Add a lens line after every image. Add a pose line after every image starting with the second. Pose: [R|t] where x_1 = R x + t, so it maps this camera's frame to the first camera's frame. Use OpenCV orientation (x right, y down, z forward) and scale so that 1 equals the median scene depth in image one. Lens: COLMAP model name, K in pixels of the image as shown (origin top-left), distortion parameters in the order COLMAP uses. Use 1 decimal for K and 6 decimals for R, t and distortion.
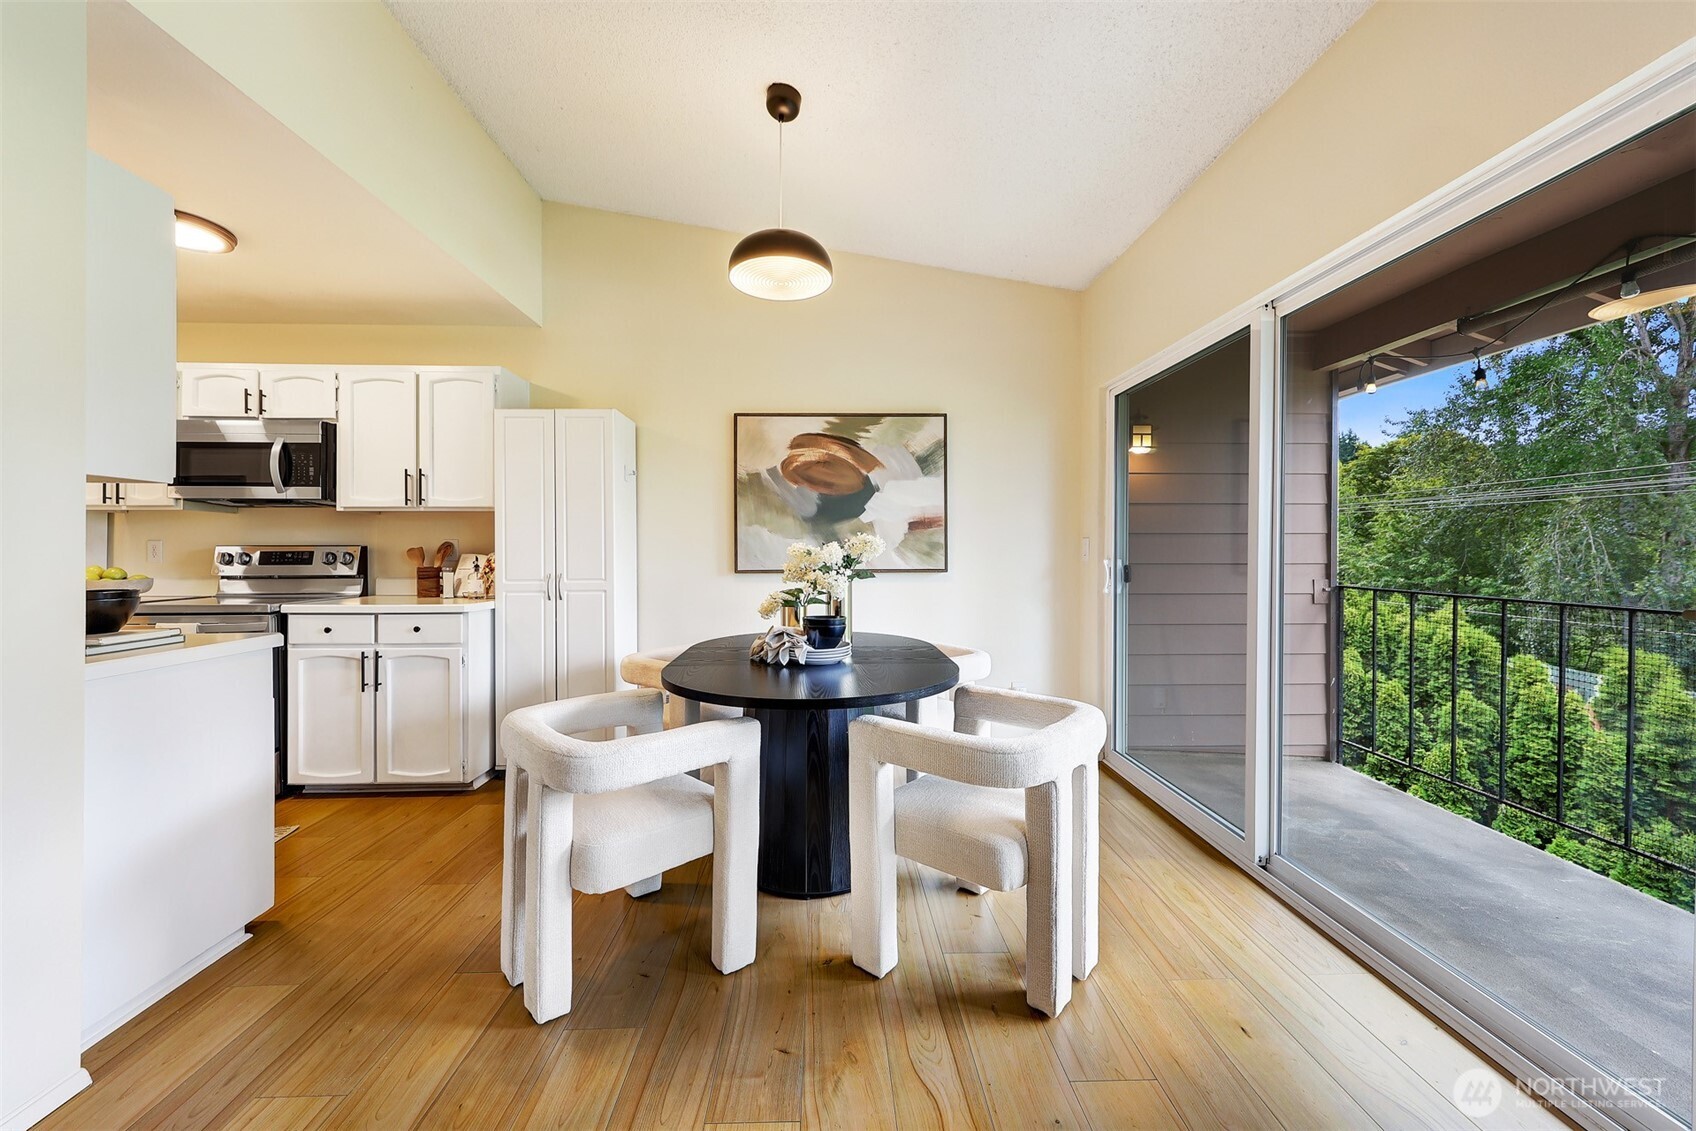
lens RADIAL K [[641.7, 0, 843.9], [0, 641.7, 552.5], [0, 0, 1]] dist [0.007335, -0.000392]
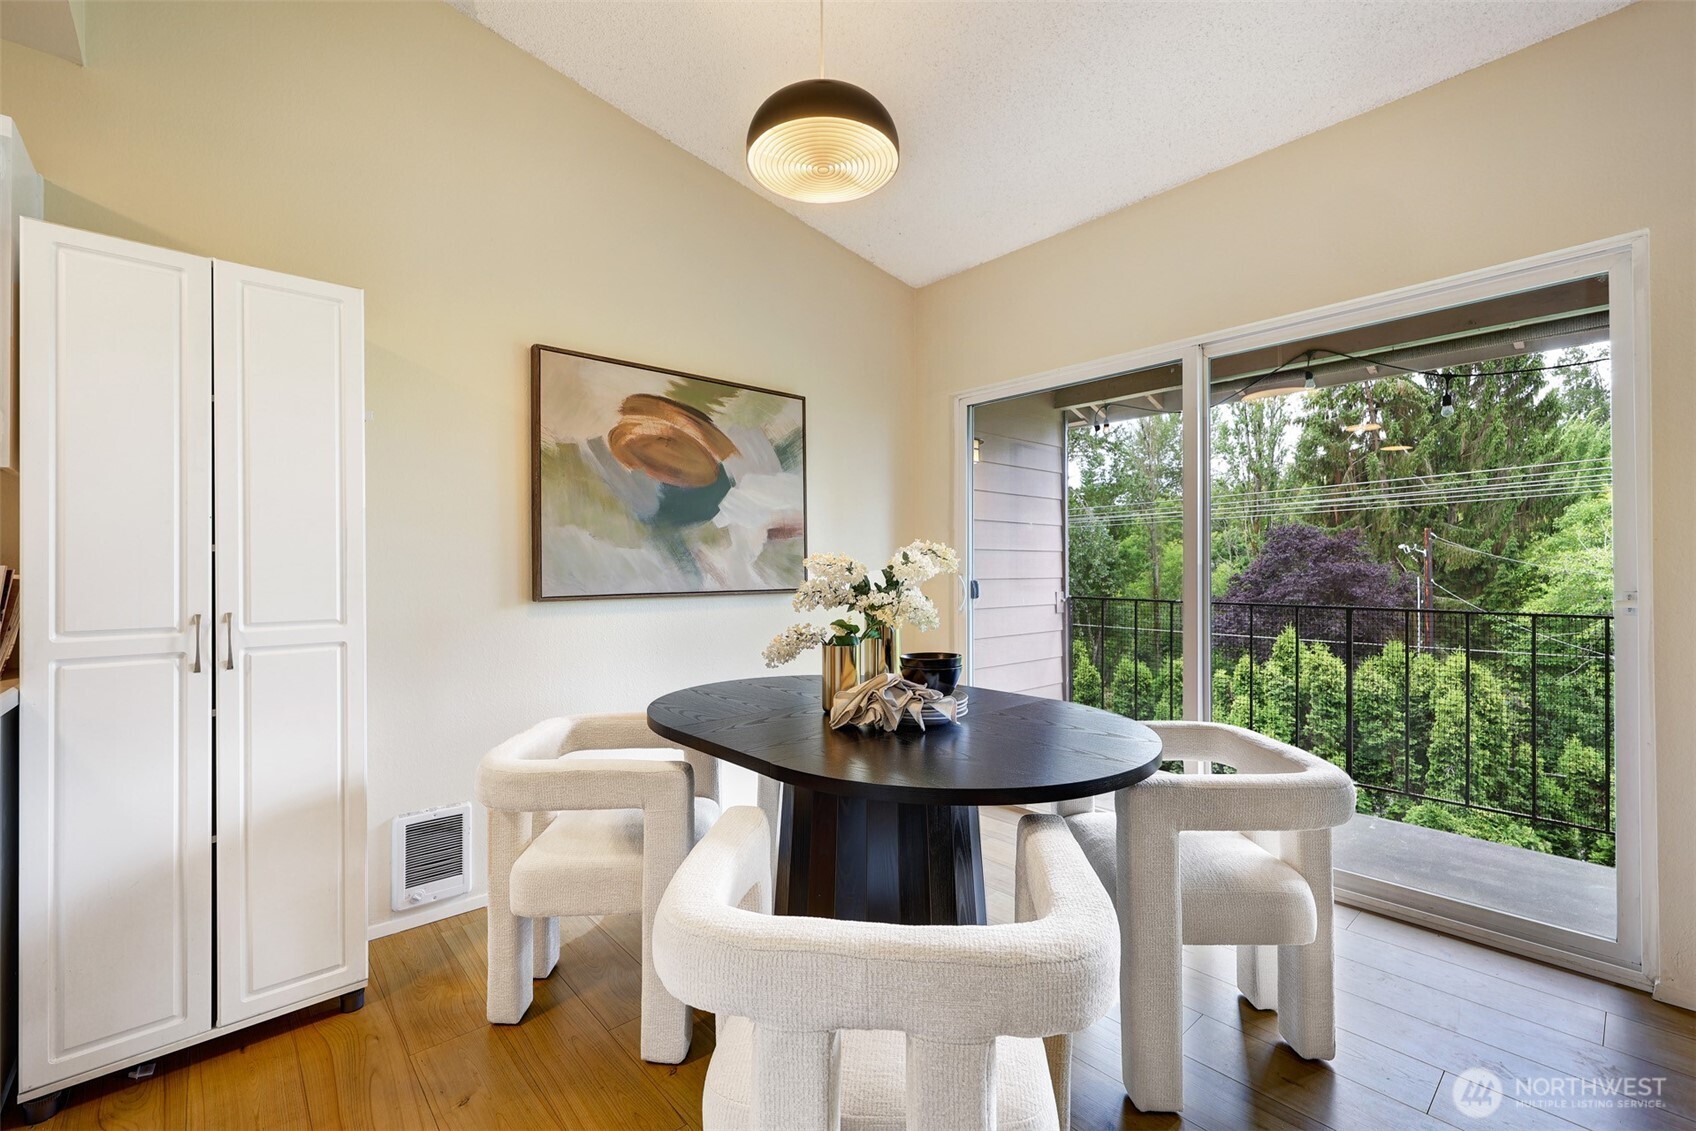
lens RADIAL K [[712.0, 0, 846.2], [0, 712.0, 564.9], [0, 0, 1]] dist [-0.000510, -0.000309]
pose [[0.768983, 0.002438, 0.639264, -0.376692], [0.003233, 0.999965, -0.007702, 0.002859], [-0.639261, 0.007989, 0.768949, 0.279561]]
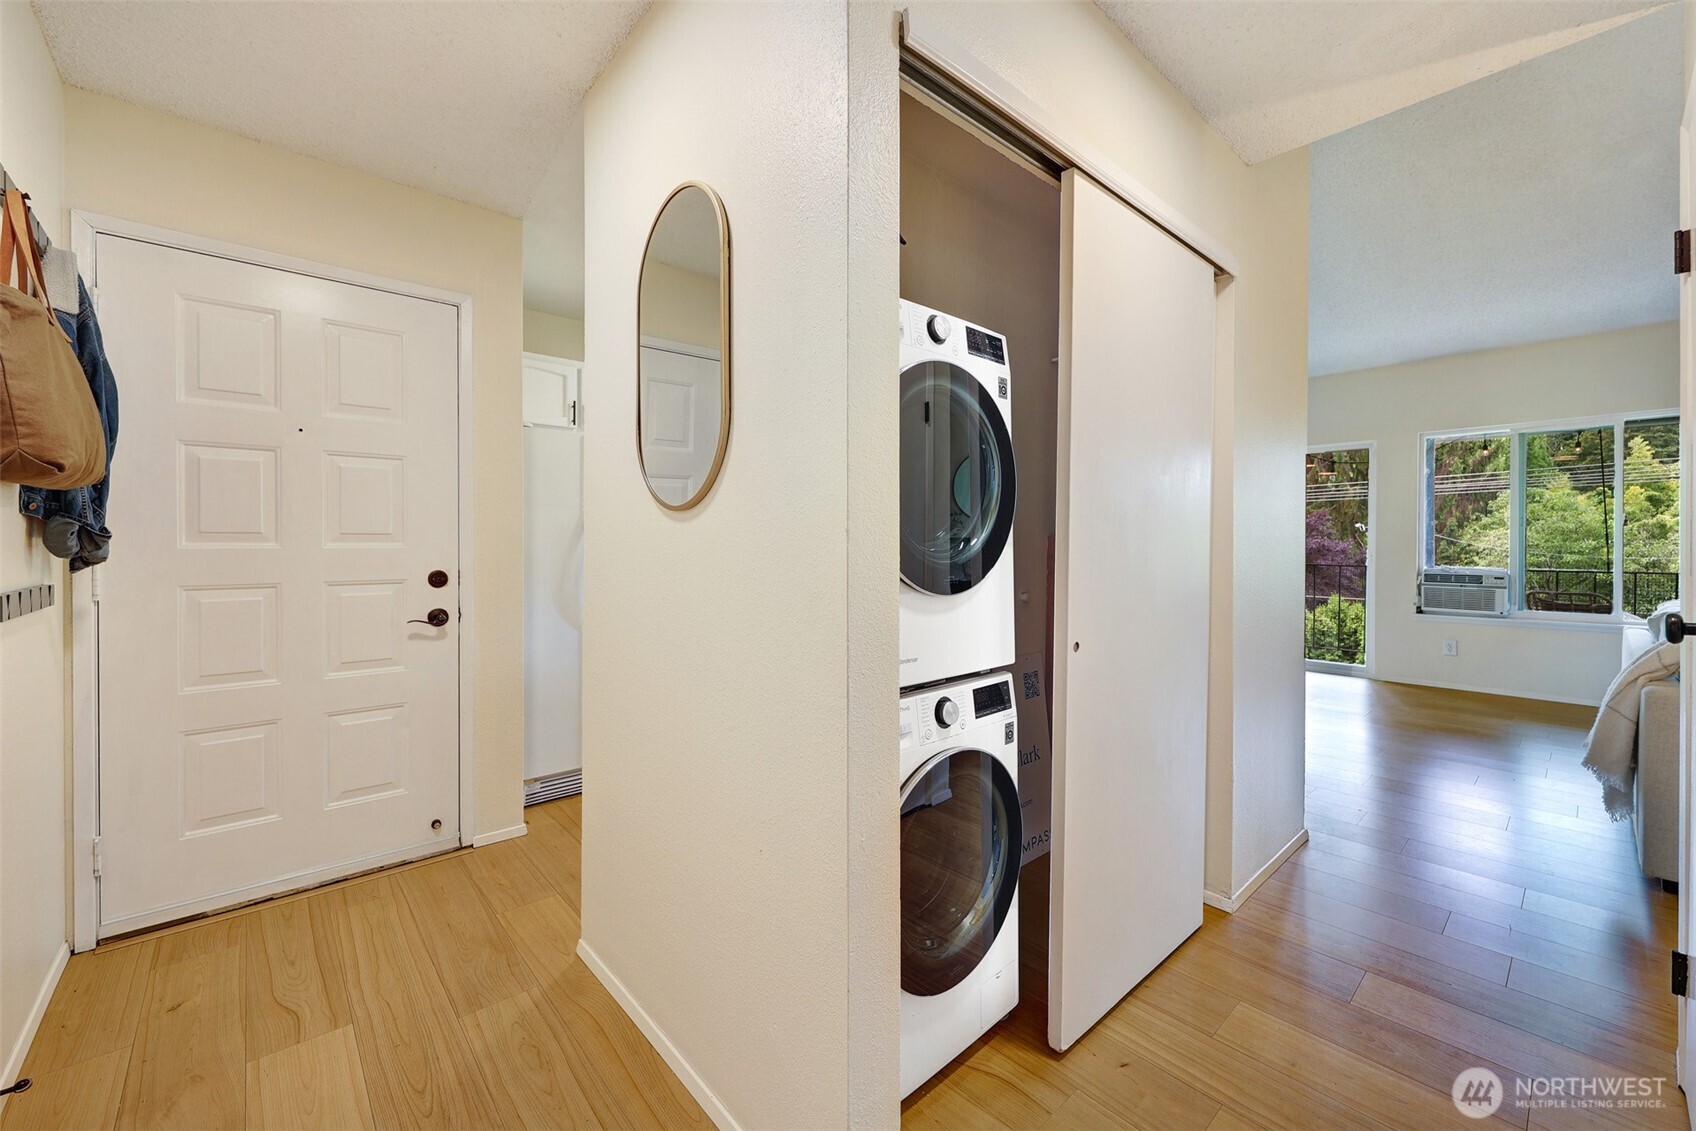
lens RADIAL K [[655.5, 0, 840.2], [0, 655.5, 554.3], [0, 0, 1]] dist [0.001196, -0.000103]
pose [[0.776901, -0.010468, 0.629536, -1.427656], [0.001094, 0.999883, 0.015277, -0.007018], [-0.629622, -0.011180, 0.776821, -0.048230]]
